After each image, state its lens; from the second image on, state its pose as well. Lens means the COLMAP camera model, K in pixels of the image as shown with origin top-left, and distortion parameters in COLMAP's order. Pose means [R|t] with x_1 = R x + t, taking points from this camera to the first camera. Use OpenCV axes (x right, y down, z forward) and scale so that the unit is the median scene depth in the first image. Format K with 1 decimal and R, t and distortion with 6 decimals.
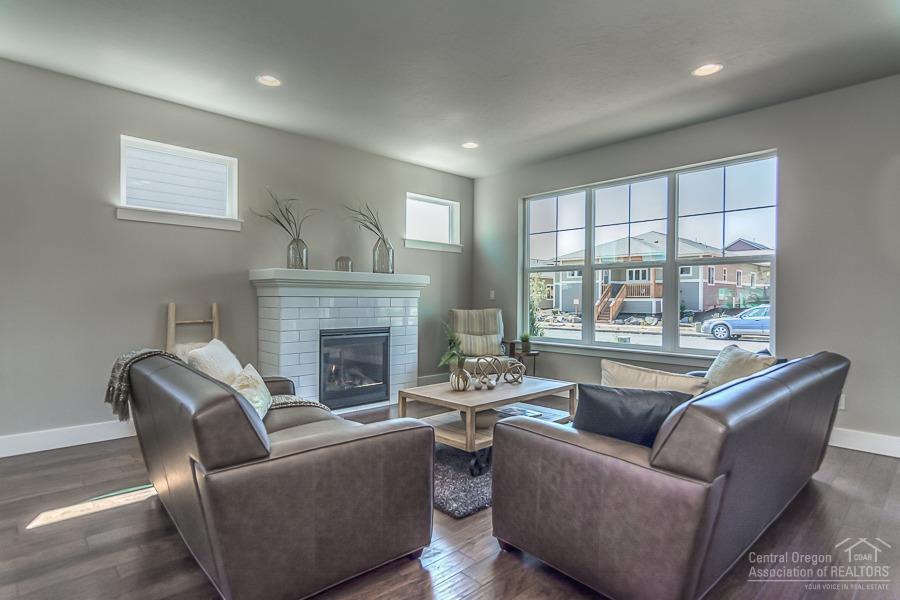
lens RADIAL K [[474.9, 0, 466.8], [0, 474.9, 296.3], [0, 0, 1]] dist [0.003651, -0.003122]
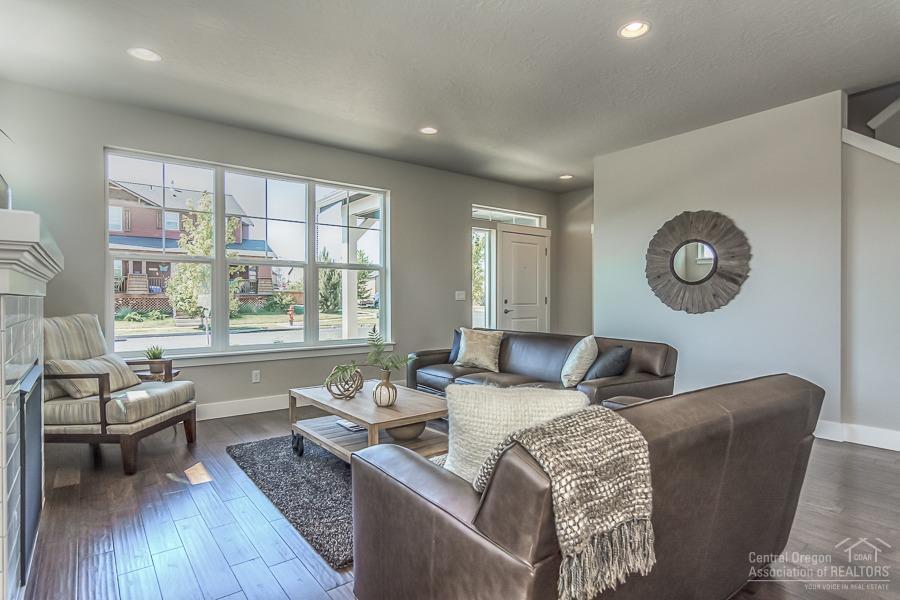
lens RADIAL K [[474.9, 0, 421.5], [0, 474.9, 288.1], [0, 0, 1]] dist [0.003651, -0.003122]
pose [[0.094010, 0.012559, 0.995492, -0.627880], [0.004952, 0.999902, -0.013082, -0.000193], [-0.995559, 0.006159, 0.093938, 0.647195]]
